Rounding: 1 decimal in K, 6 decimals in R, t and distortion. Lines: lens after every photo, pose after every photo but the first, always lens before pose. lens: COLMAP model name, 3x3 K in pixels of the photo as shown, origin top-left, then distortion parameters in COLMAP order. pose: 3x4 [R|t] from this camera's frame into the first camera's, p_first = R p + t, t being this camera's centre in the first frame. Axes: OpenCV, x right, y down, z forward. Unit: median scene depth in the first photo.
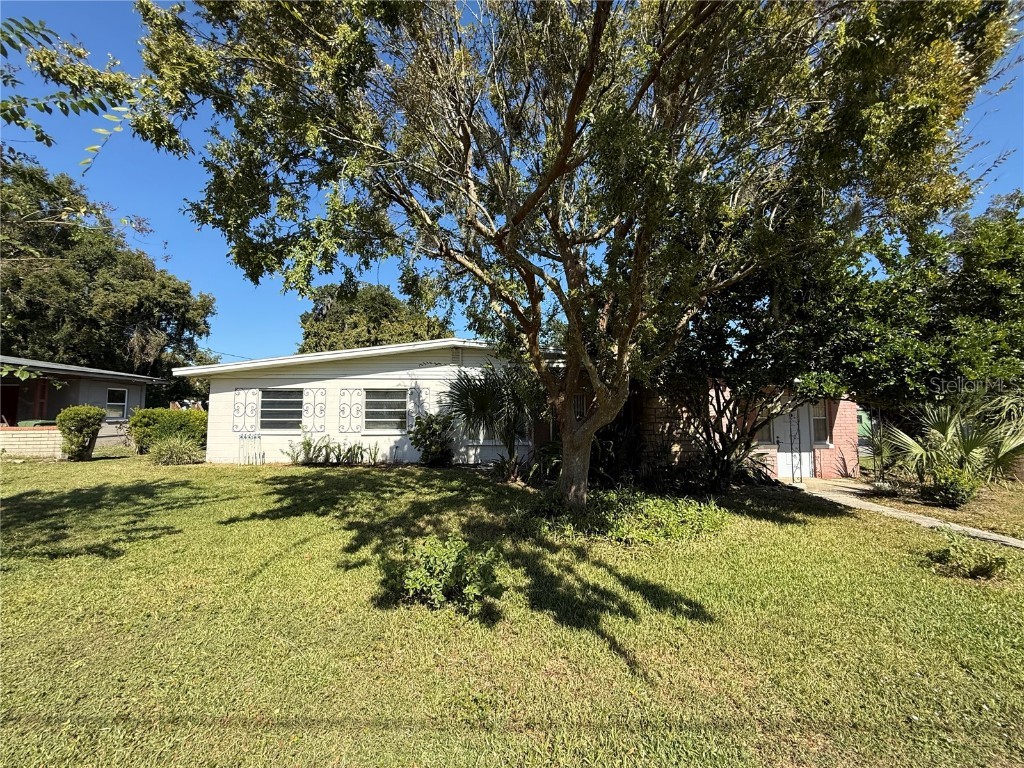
lens RADIAL K [[408.0, 0, 511.2], [0, 408.0, 390.1], [0, 0, 1]] dist [0.000380, -0.000062]
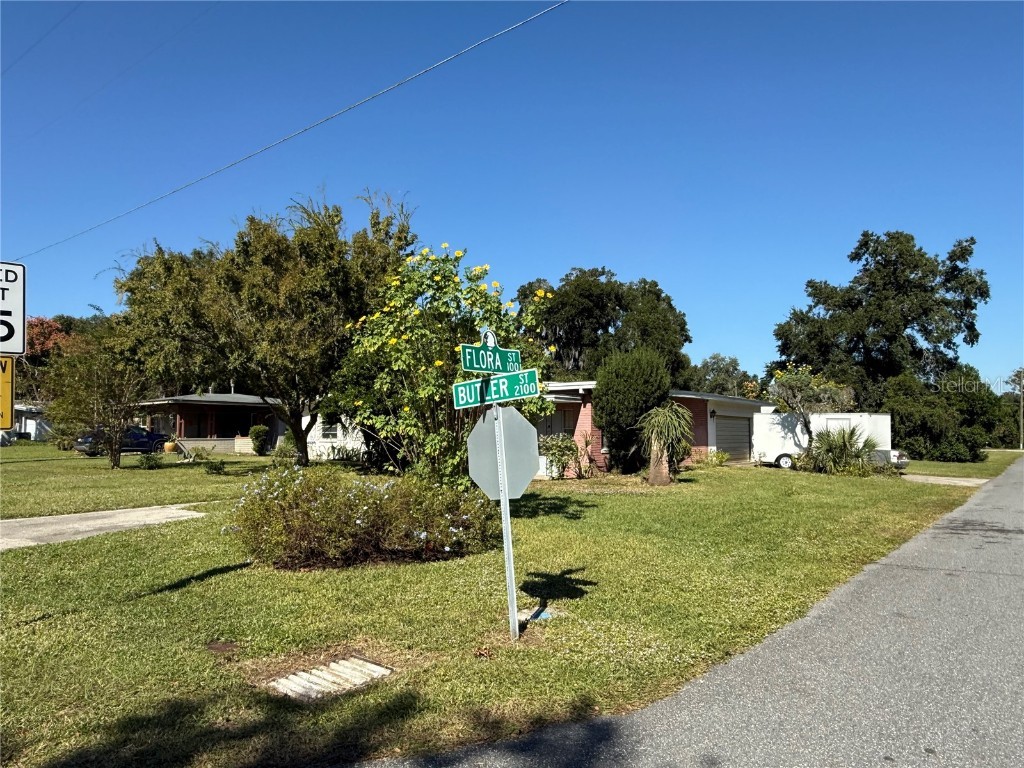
lens RADIAL K [[682.5, 0, 507.8], [0, 682.5, 385.8], [0, 0, 1]] dist [-0.025752, 0.005013]
pose [[0.768945, -0.047999, -0.637511, 1.703925], [0.041196, 0.998825, -0.025515, -0.014266], [0.637987, -0.006643, 0.770019, -0.611197]]
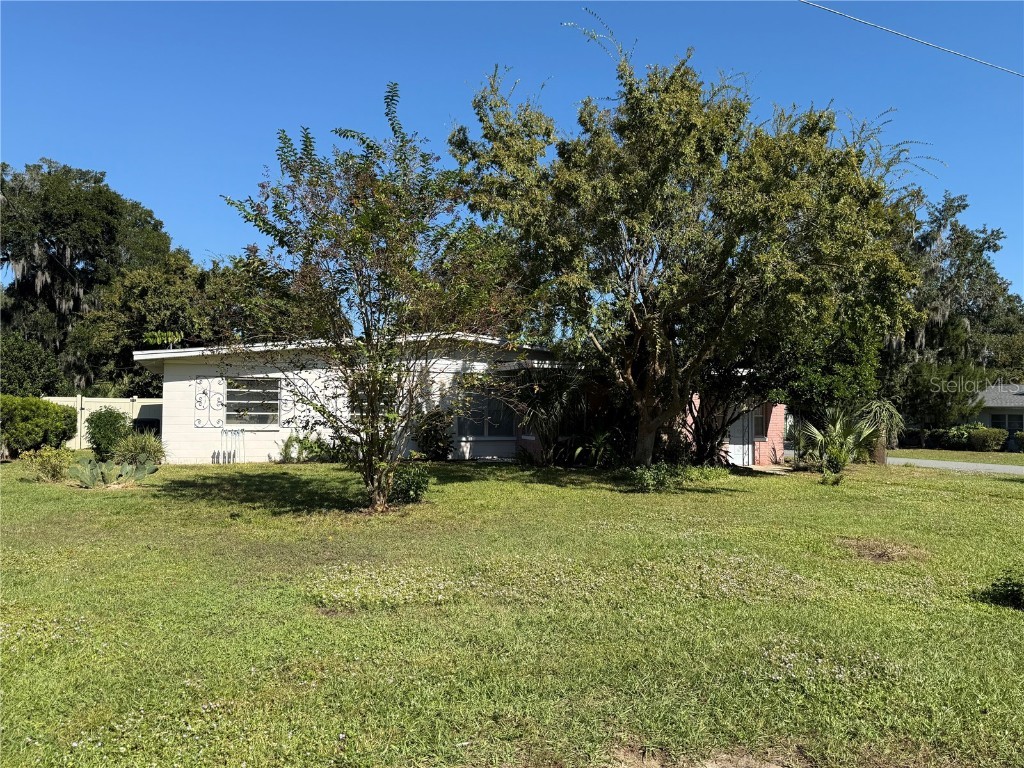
lens RADIAL K [[747.1, 0, 510.4], [0, 747.1, 383.2], [0, 0, 1]] dist [0.002958, -0.029834]
pose [[0.930416, 0.024067, 0.365714, -0.651459], [-0.031582, 0.999395, 0.014579, -0.033362], [-0.365142, -0.025114, 0.930613, -0.690068]]
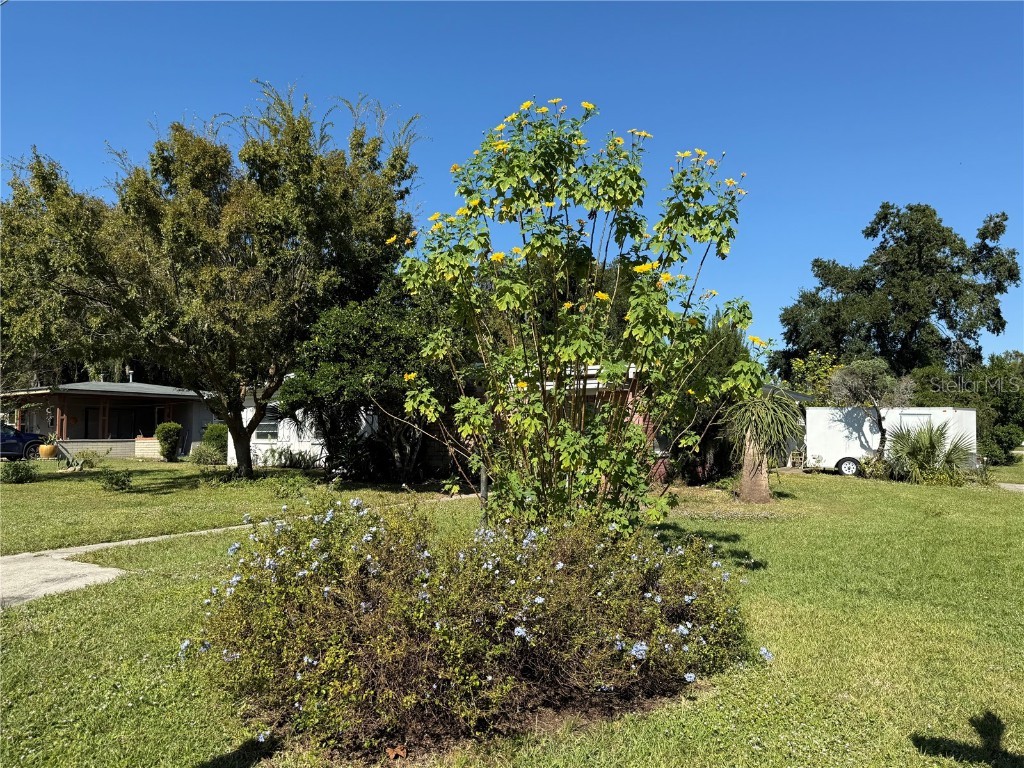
lens RADIAL K [[747.1, 0, 518.8], [0, 747.1, 382.6], [0, 0, 1]] dist [0.002958, -0.029834]
pose [[0.831201, -0.041237, -0.554441, 1.348125], [0.036607, 0.999141, -0.019433, -0.003799], [0.554766, -0.004144, 0.831996, -0.459191]]
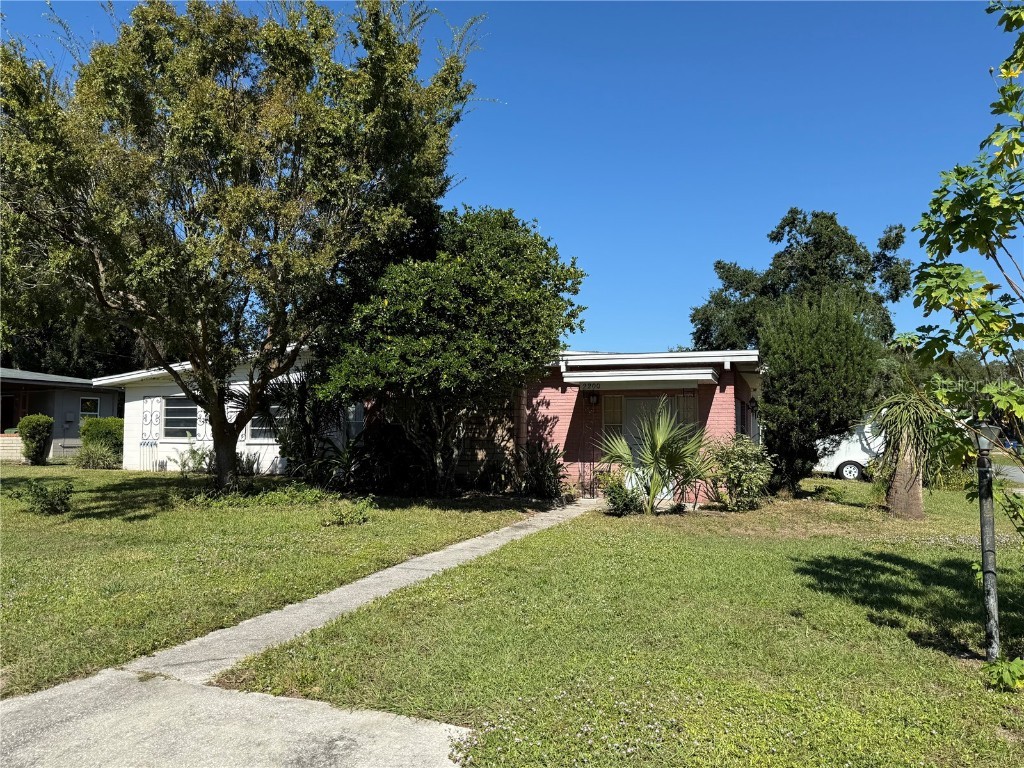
lens RADIAL K [[747.1, 0, 512.4], [0, 747.1, 383.6], [0, 0, 1]] dist [0.002958, -0.029834]
pose [[0.930831, -0.019608, -0.364924, 0.855611], [0.017311, 0.999804, -0.009565, -0.003251], [0.365040, 0.002586, 0.930988, -0.389247]]
